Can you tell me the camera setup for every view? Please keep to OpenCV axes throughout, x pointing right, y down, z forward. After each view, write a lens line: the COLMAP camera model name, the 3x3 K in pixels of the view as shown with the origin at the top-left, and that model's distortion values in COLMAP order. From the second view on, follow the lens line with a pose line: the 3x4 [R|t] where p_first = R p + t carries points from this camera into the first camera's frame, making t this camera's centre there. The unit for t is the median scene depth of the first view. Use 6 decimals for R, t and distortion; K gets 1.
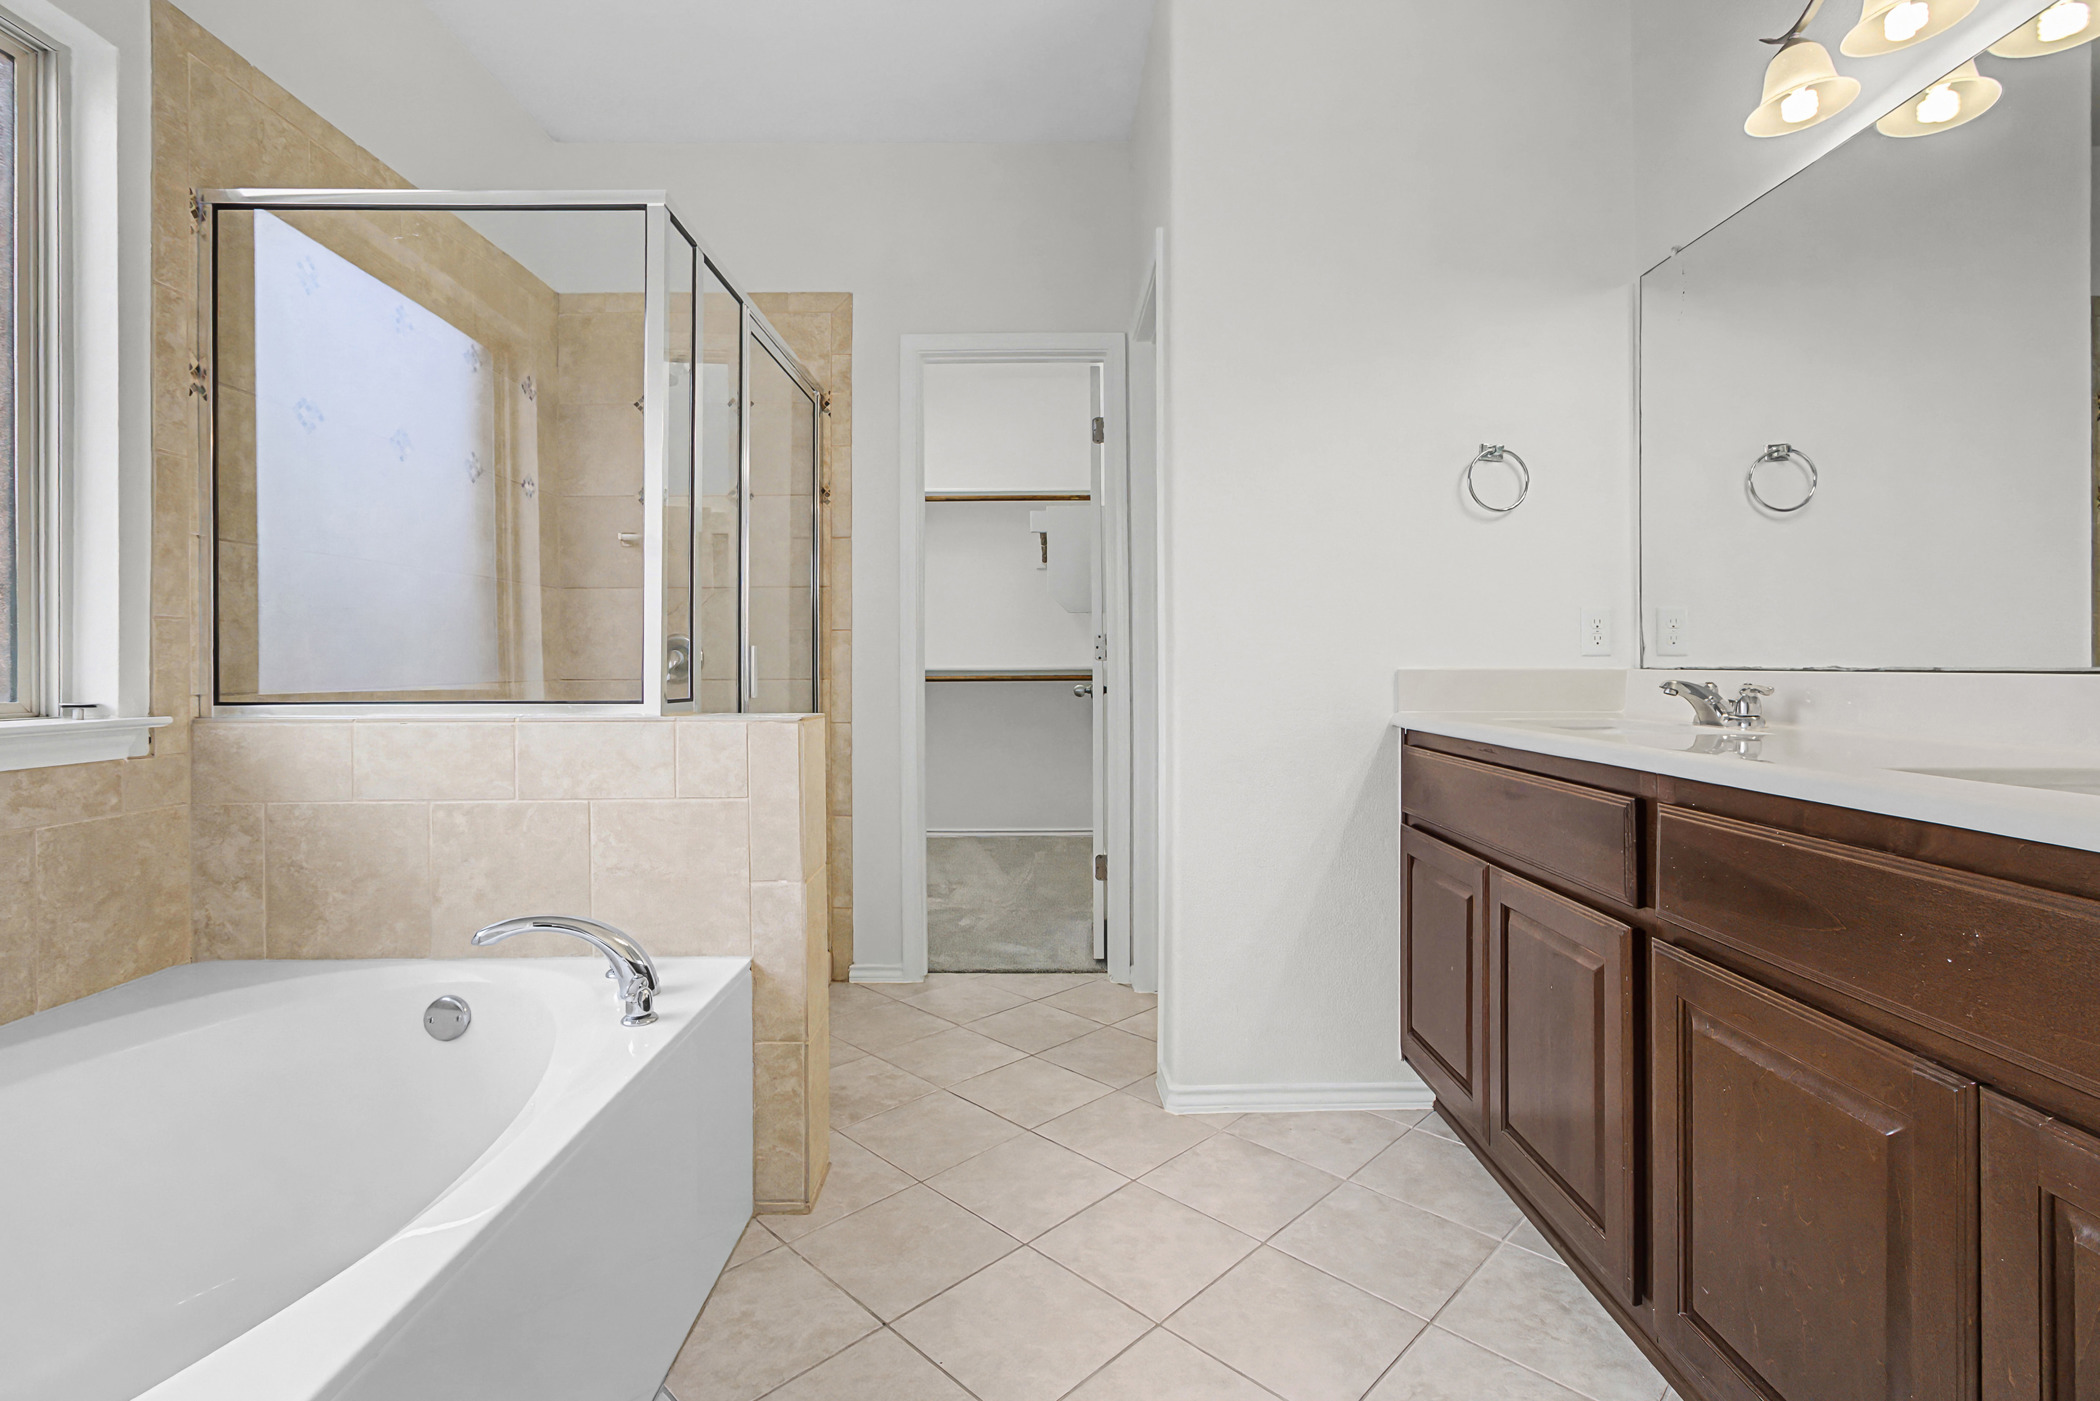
lens RADIAL K [[965.7, 0, 1043.4], [0, 965.7, 677.2], [0, 0, 1]] dist [0.000084, 0.000577]
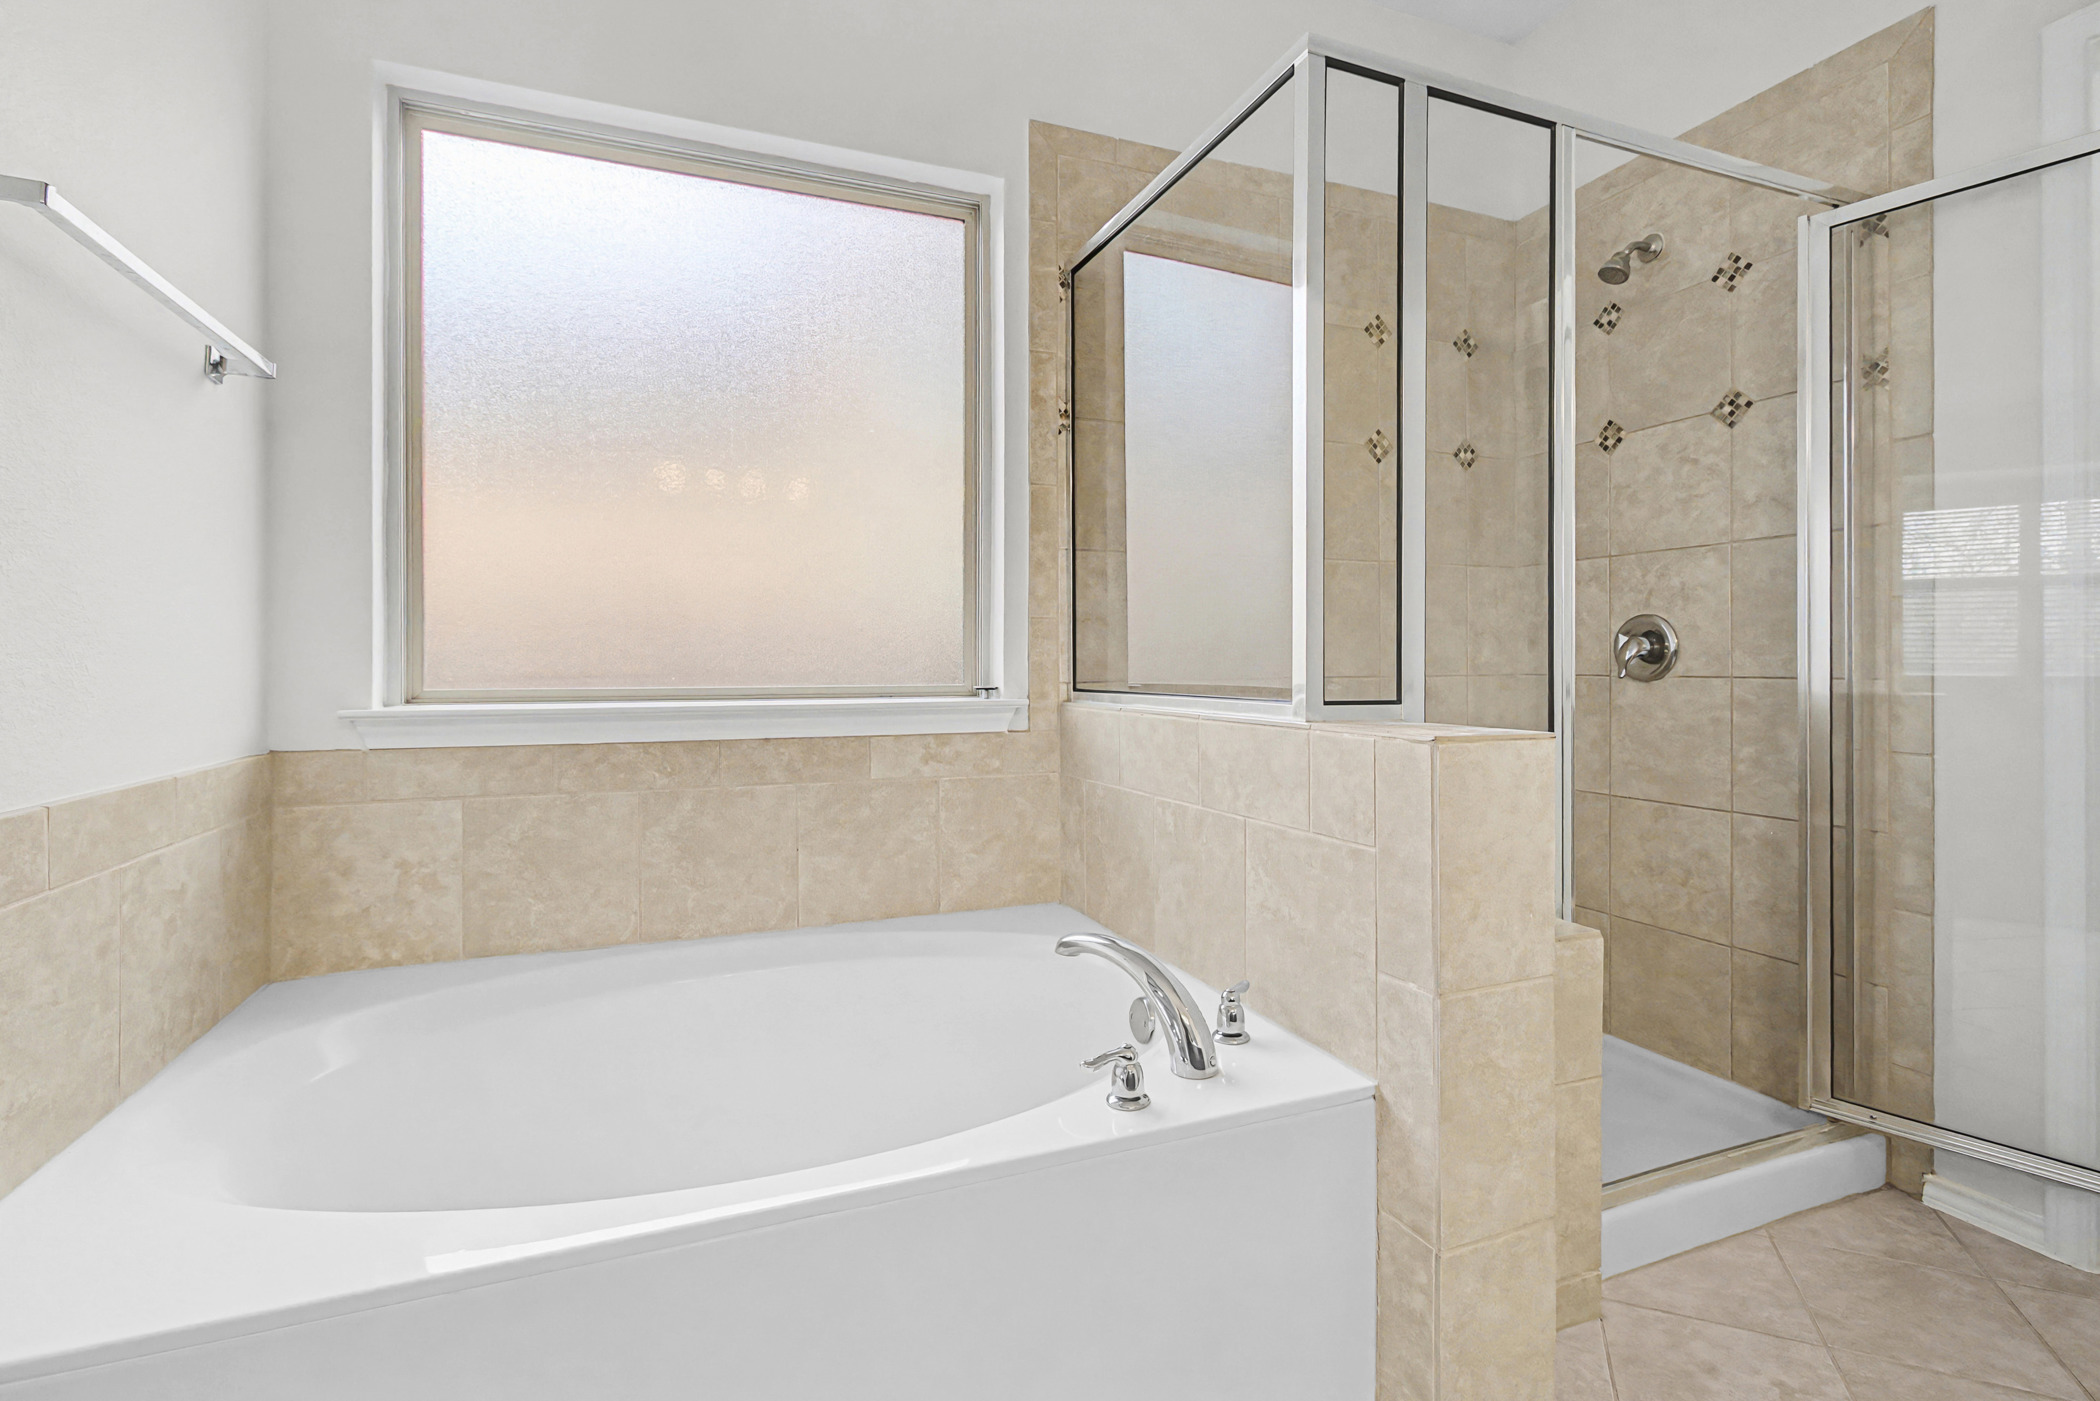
lens RADIAL K [[985.8, 0, 1051.0], [0, 985.8, 663.2], [0, 0, 1]] dist [-0.004435, 0.000128]
pose [[0.377992, 0.001072, -0.925808, 0.255349], [-0.006921, 0.999975, -0.001667, -0.003498], [0.925783, 0.007038, 0.377990, 0.522187]]
